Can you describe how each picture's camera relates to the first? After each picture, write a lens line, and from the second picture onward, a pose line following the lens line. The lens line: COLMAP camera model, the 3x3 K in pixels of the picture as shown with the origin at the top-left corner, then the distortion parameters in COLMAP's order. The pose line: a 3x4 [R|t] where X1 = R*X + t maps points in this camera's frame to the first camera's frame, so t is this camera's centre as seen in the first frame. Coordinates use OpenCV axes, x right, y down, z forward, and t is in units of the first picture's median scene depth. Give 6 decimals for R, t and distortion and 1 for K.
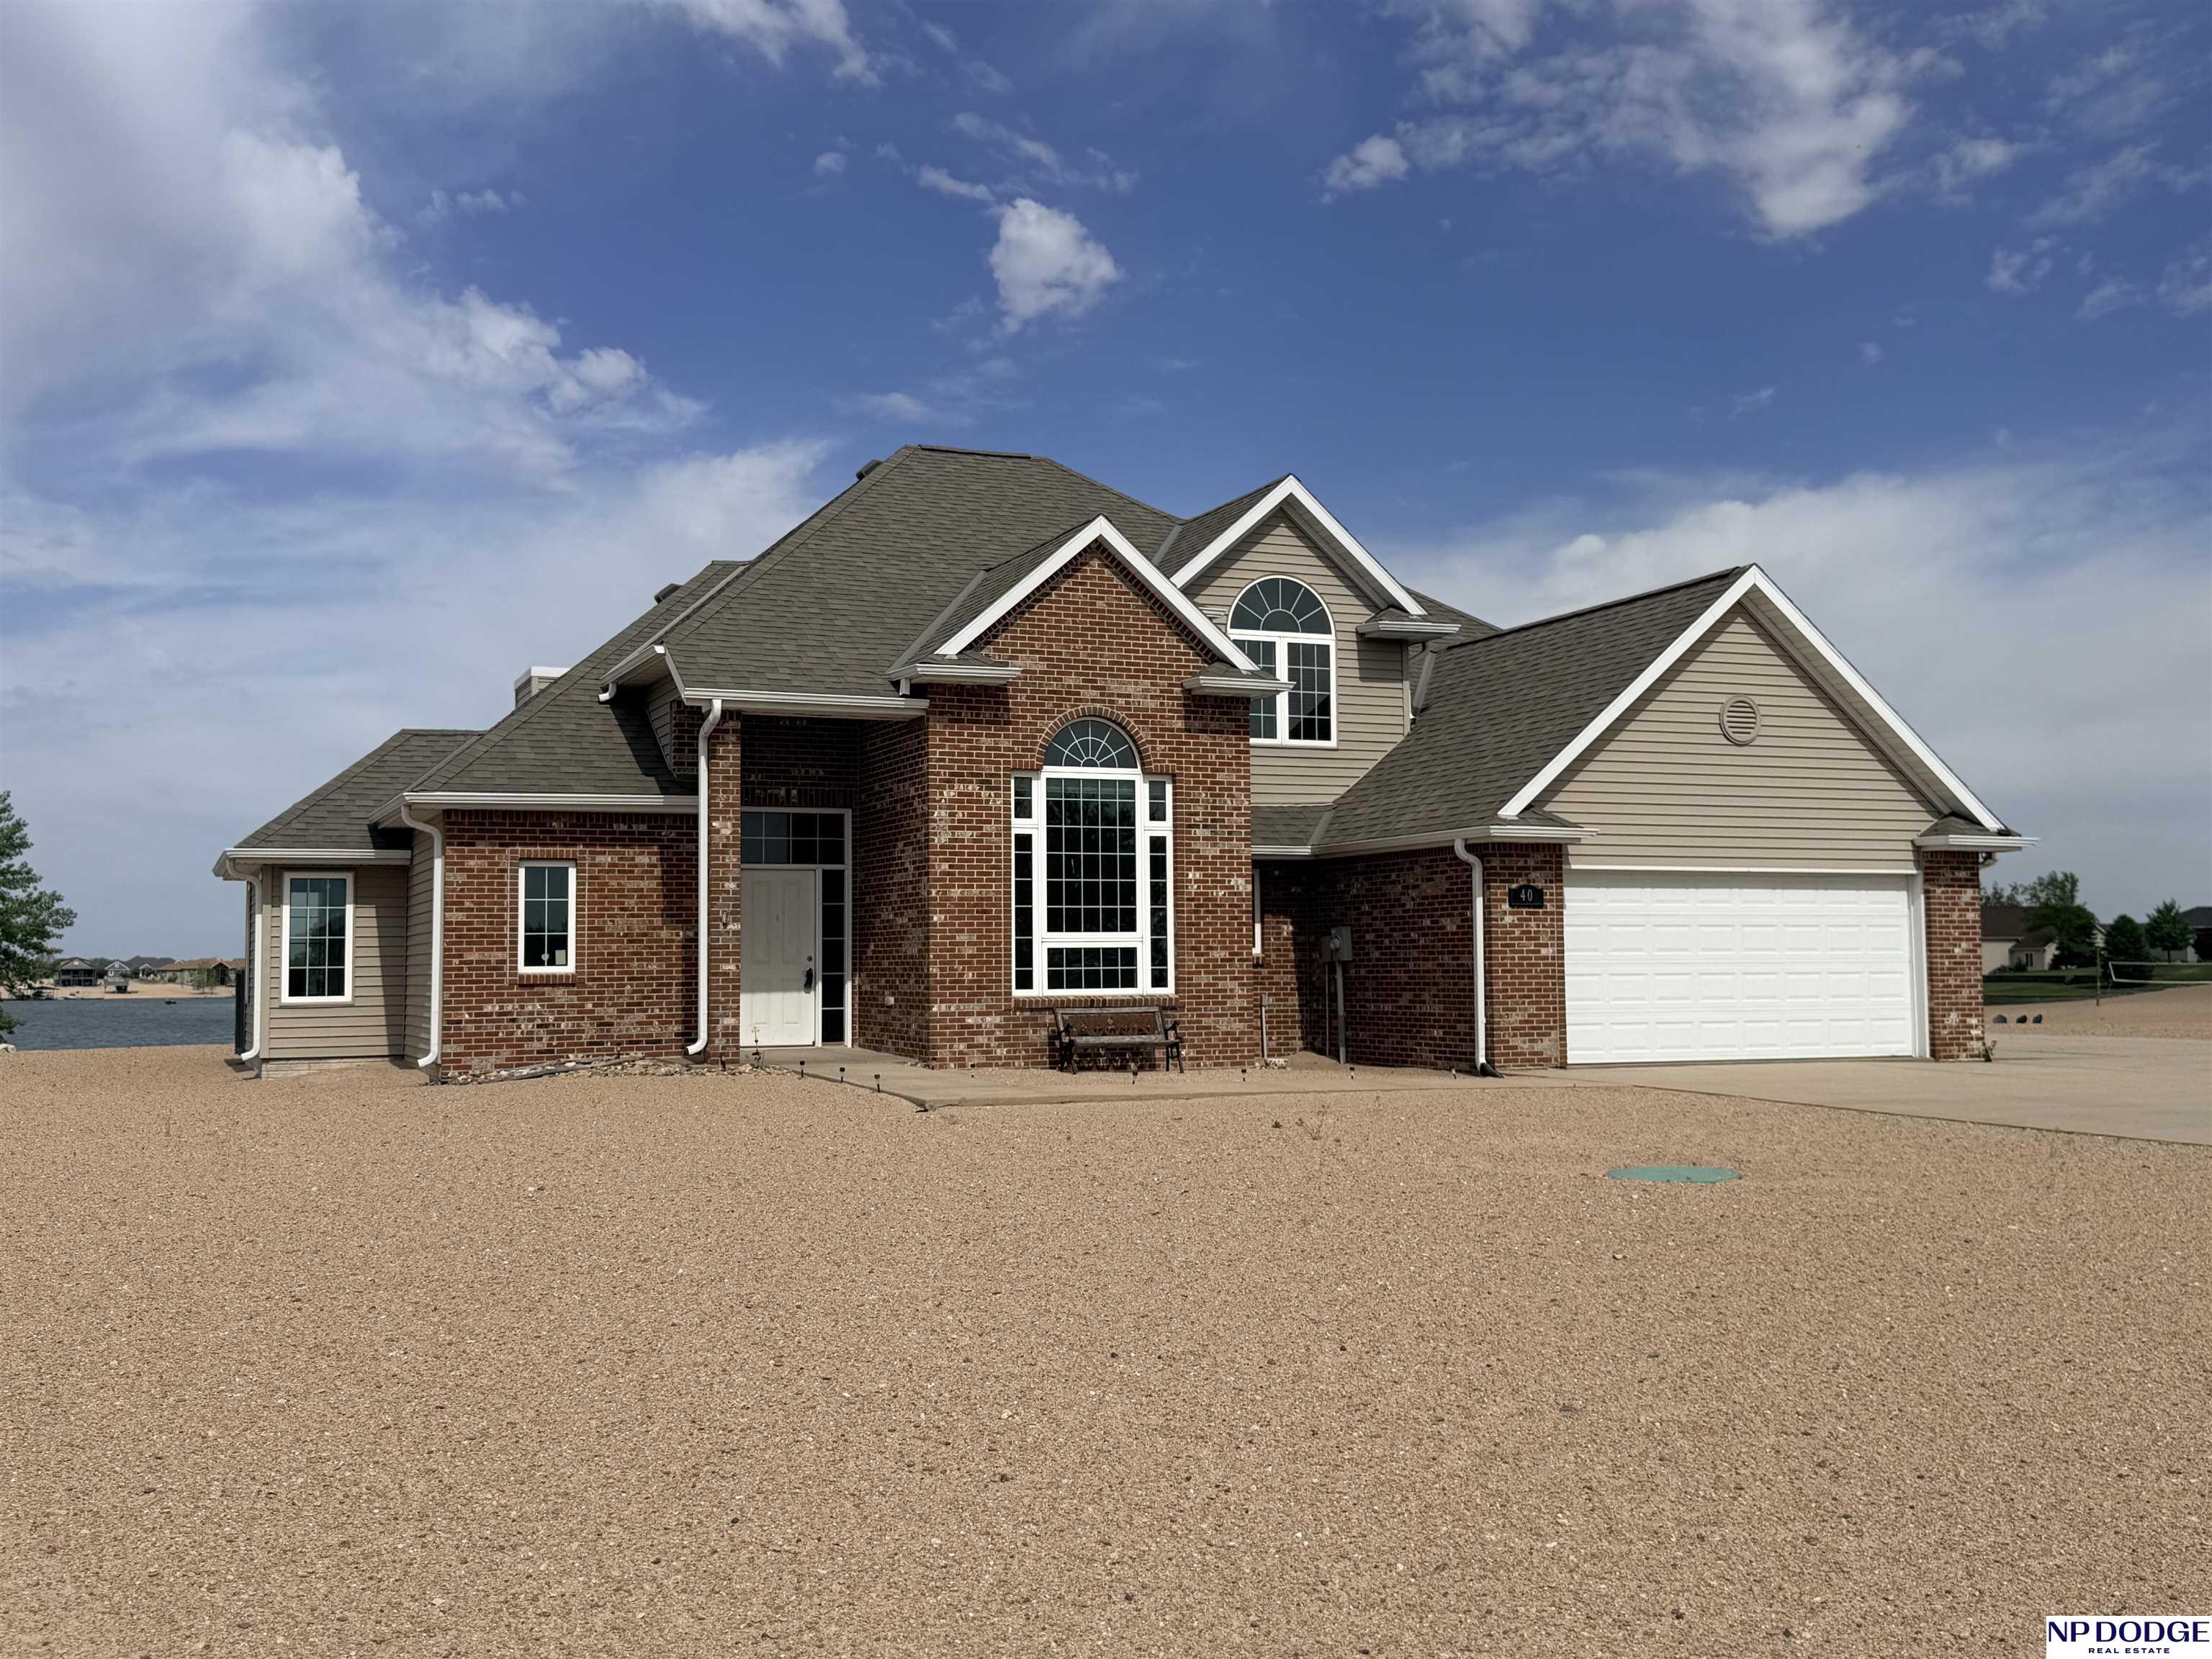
lens RADIAL K [[2170.2, 0, 1106.0], [0, 2170.2, 829.5], [0, 0, 1]] dist [0.129139, -0.239250]
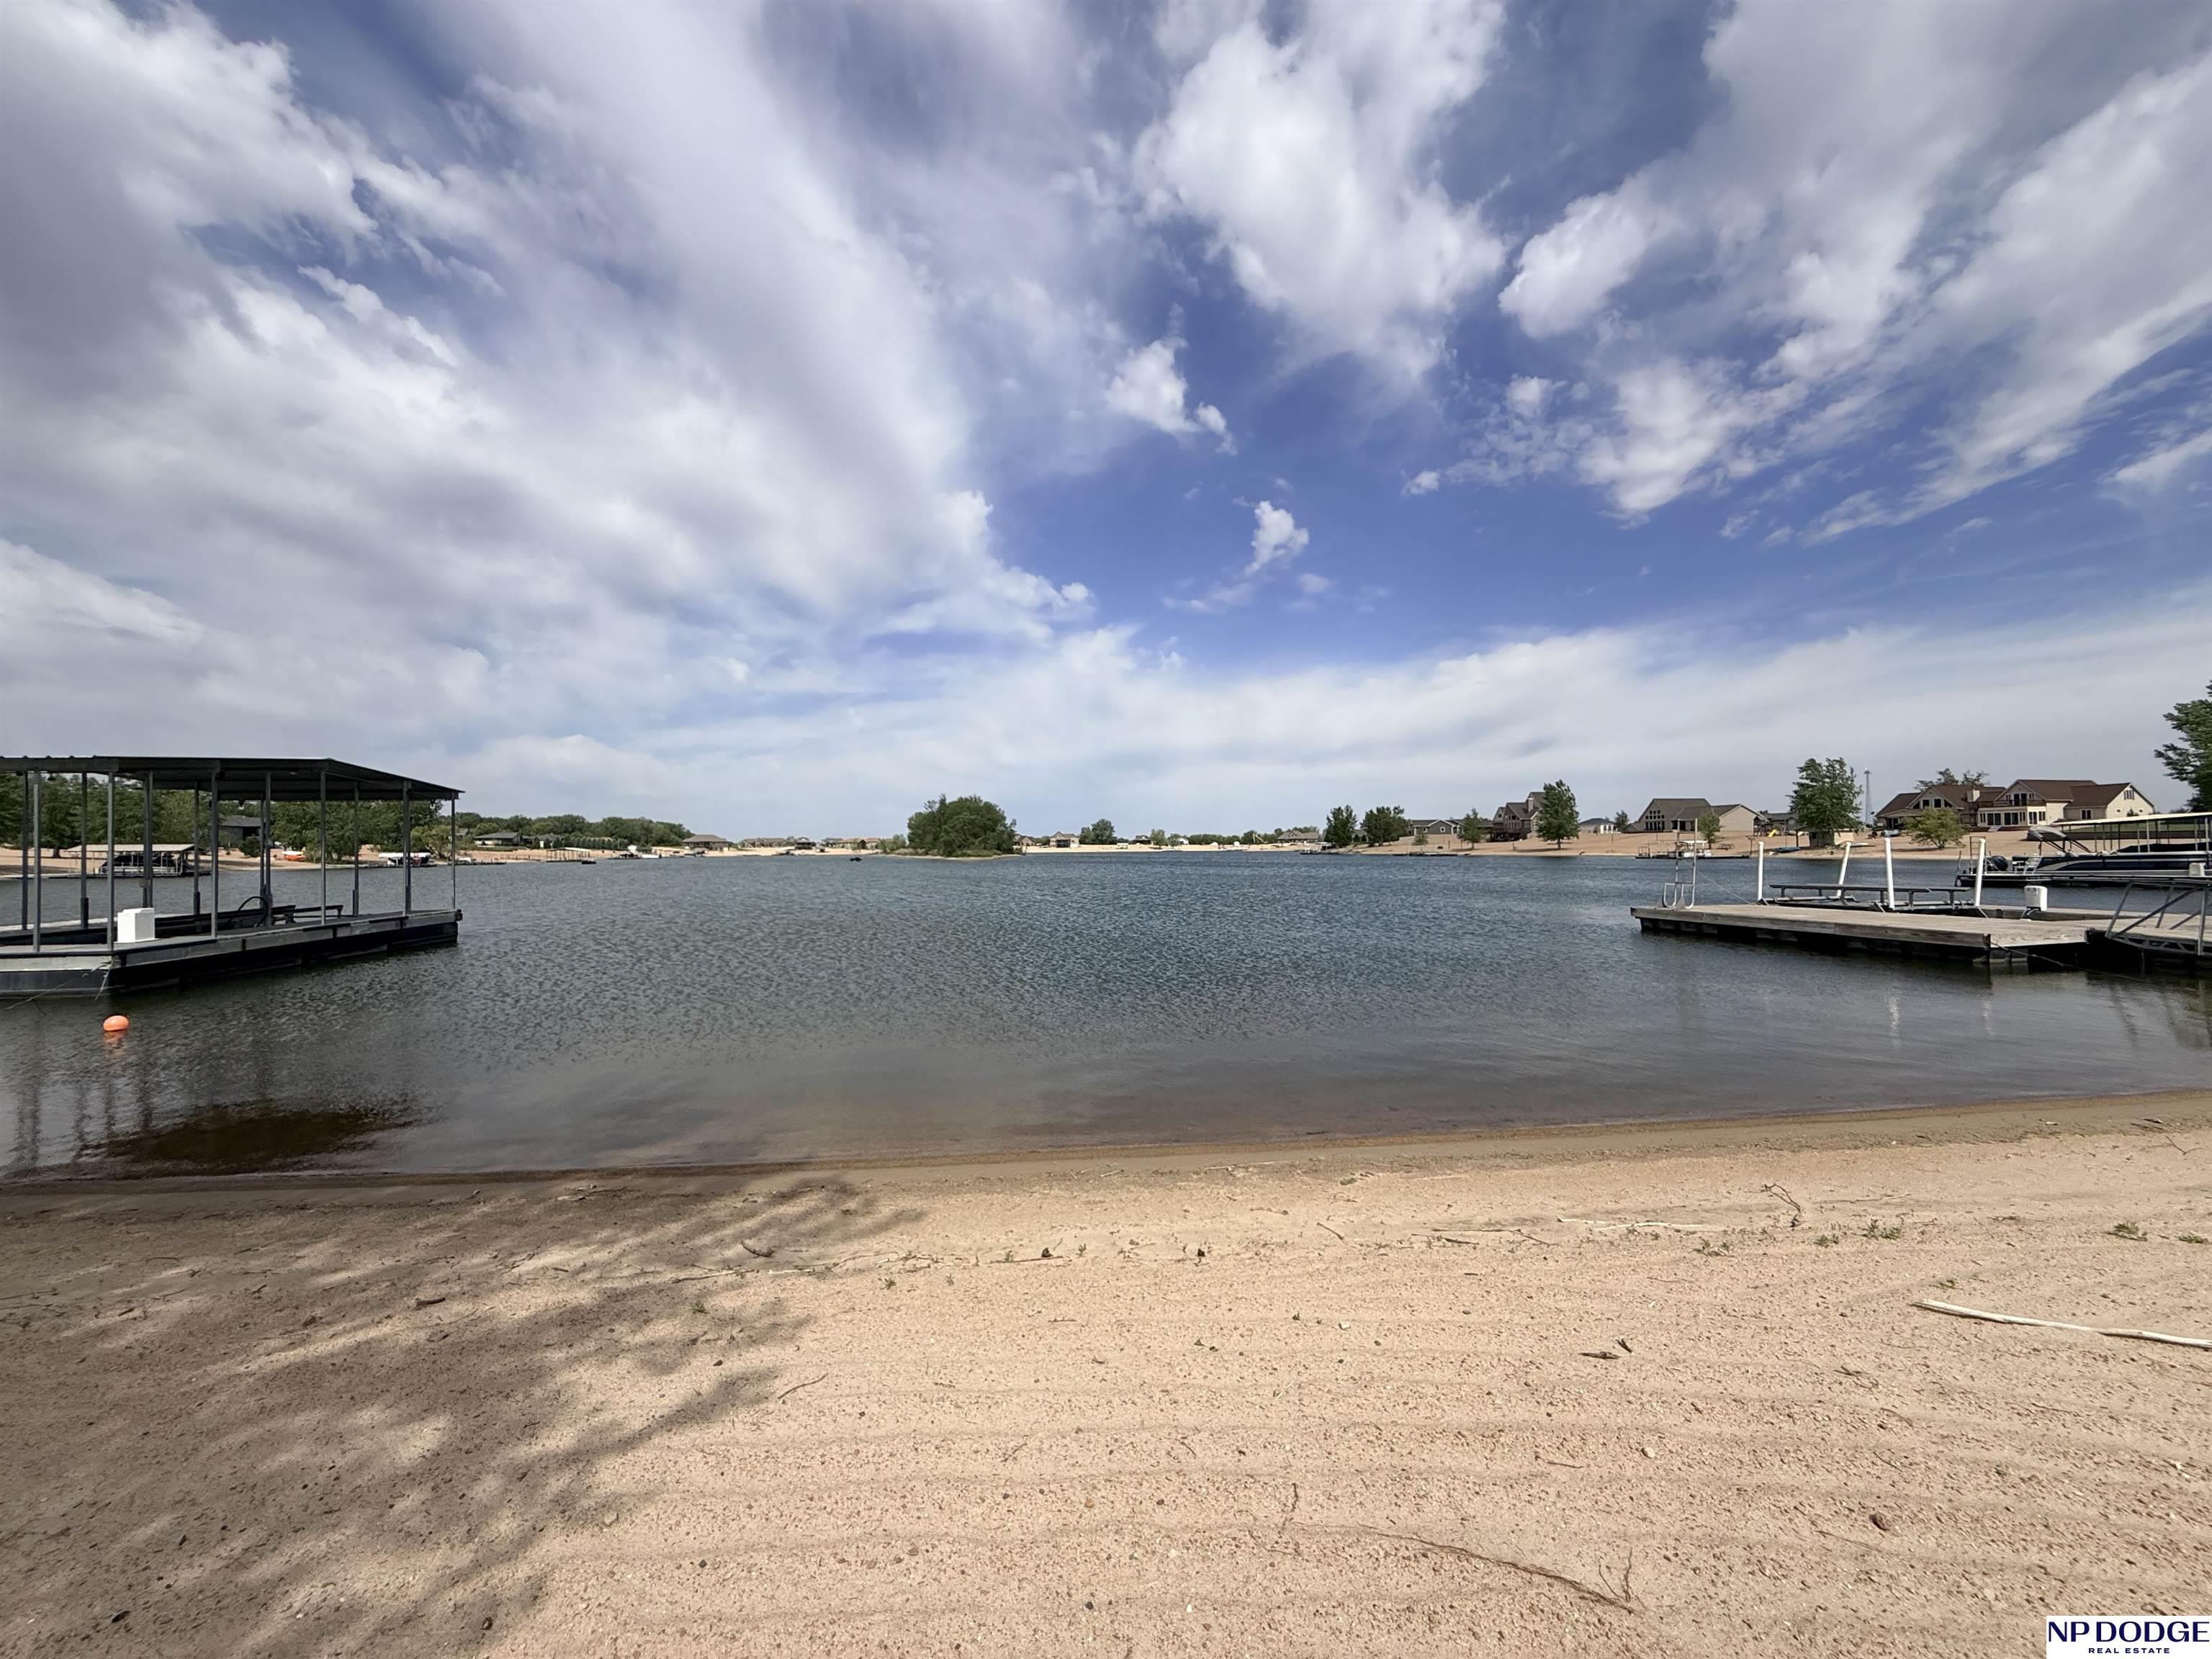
lens RADIAL K [[877.9, 0, 1088.8], [0, 877.9, 896.6], [0, 0, 1]] dist [-0.000307, 0.000208]
pose [[0.992590, 0.008680, -0.121203, -0.112901], [0.006205, 0.992524, 0.121889, -0.003400], [0.121355, -0.121738, 0.985116, 0.043237]]
